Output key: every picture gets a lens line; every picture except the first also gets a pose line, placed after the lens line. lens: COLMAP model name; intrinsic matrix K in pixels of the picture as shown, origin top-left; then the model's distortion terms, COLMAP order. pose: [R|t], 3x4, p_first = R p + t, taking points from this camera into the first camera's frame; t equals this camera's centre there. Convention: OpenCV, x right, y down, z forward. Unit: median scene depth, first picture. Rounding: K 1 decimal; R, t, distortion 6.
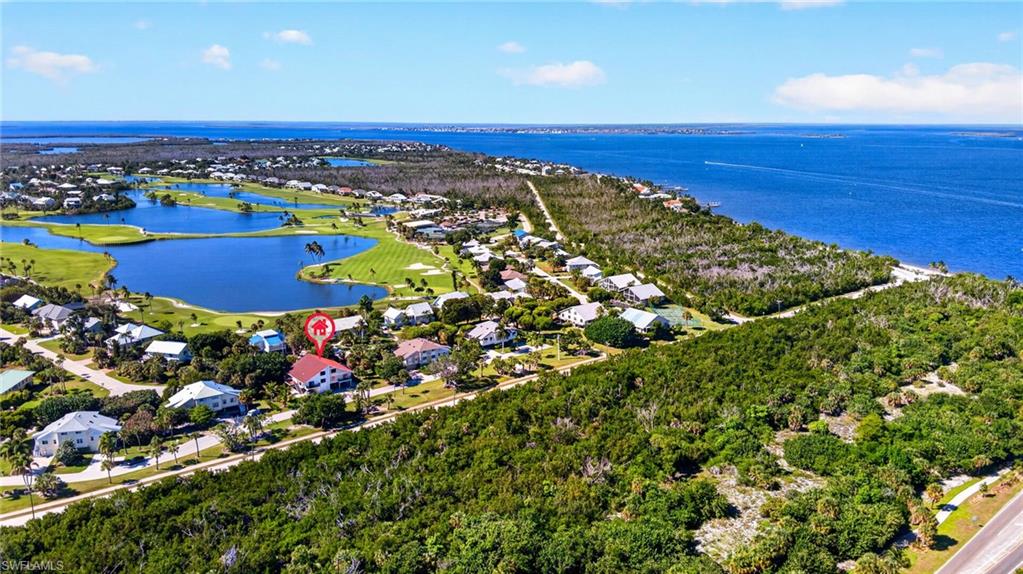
lens RADIAL K [[717.0, 0, 511.5], [0, 717.0, 287.0], [0, 0, 1]] dist [0.004916, -0.212206]
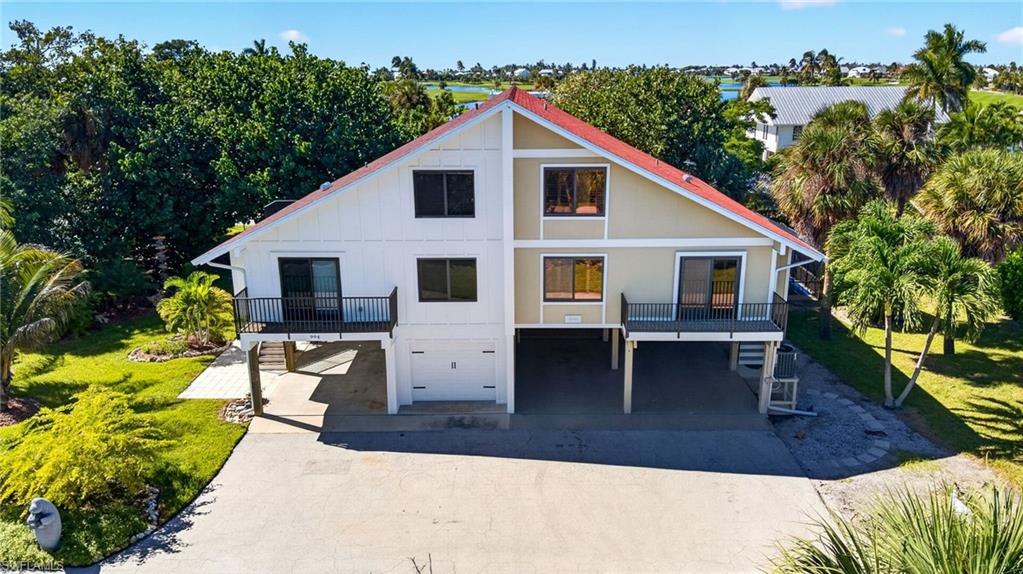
lens RADIAL K [[744.8, 0, 511.5], [0, 744.8, 287.0], [0, 0, 1]] dist [0.132991, -0.250285]
pose [[0.775125, 0.176064, -0.606781, -0.152129], [-0.127389, 0.984216, 0.122849, 0.091284], [0.618832, -0.017926, 0.785319, 0.713960]]
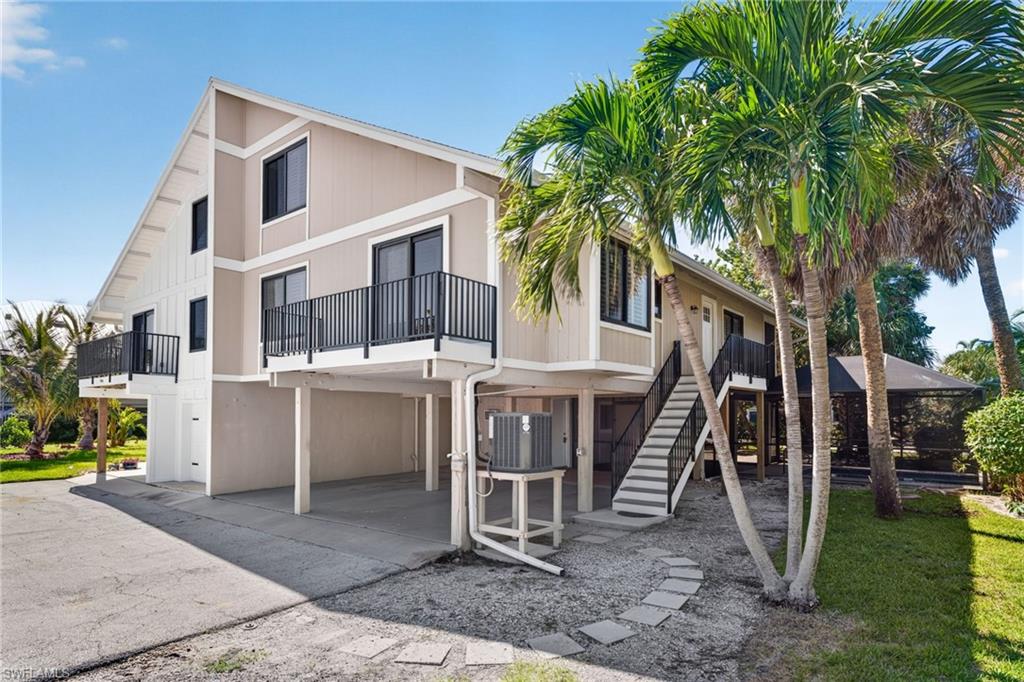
lens RADIAL K [[567.7, 0, 512.2], [0, 567.7, 402.9], [0, 0, 1]] dist [0.001474, -0.000034]
pose [[0.223038, -0.009630, -0.974762, -0.150397], [-0.207578, 0.976548, -0.057144, 0.104186], [0.952452, 0.215085, 0.215808, 0.783088]]
